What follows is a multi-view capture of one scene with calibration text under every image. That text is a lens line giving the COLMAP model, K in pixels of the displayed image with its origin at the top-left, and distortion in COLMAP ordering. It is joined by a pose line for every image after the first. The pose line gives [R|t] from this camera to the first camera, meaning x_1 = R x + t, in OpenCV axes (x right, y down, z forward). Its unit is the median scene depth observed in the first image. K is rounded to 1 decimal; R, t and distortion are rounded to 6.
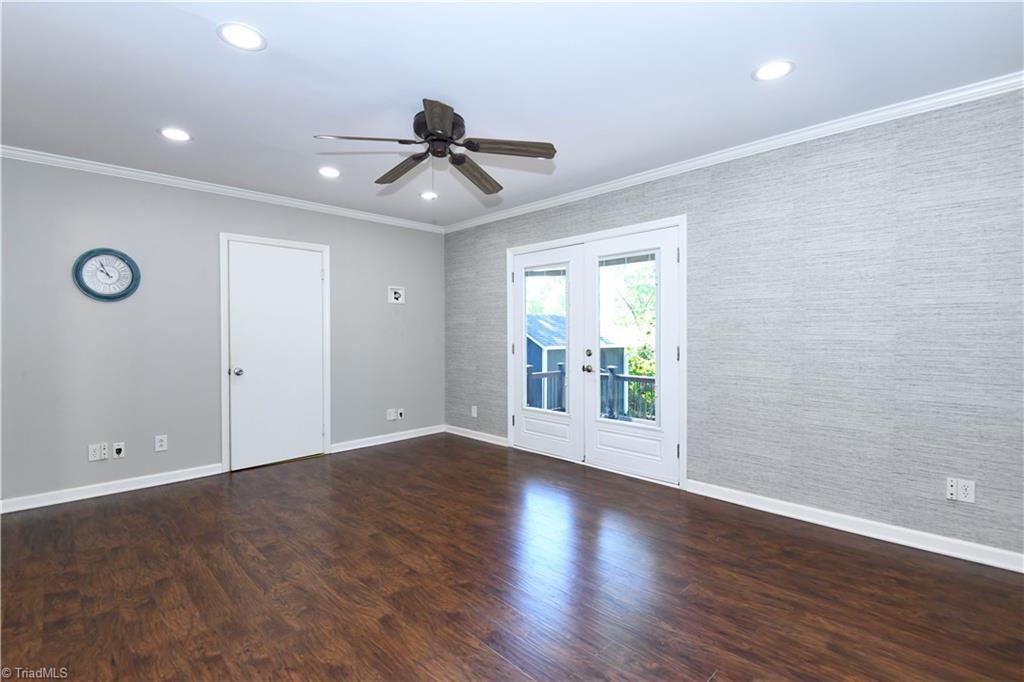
lens RADIAL K [[469.4, 0, 510.9], [0, 469.4, 339.9], [0, 0, 1]] dist [-0.001792, -0.000931]
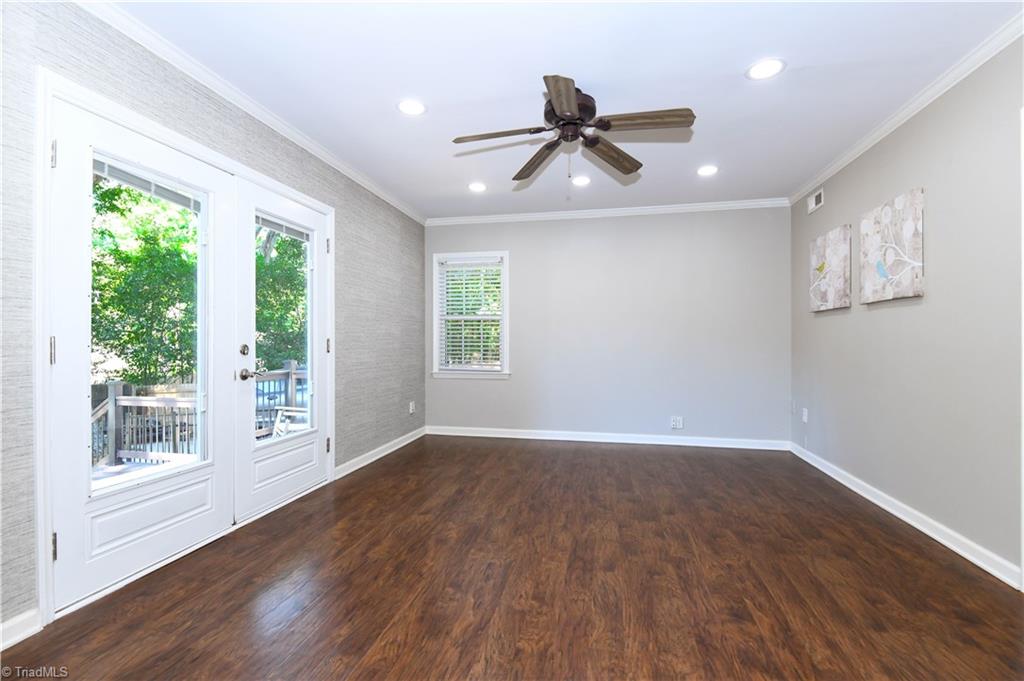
lens RADIAL K [[469.4, 0, 511.7], [0, 469.4, 338.2], [0, 0, 1]] dist [-0.001792, -0.000931]
pose [[-0.553605, 0.004997, 0.832764, -0.928549], [0.017673, 0.999827, 0.005749, 0.023061], [-0.832592, 0.017900, -0.553598, 1.689594]]
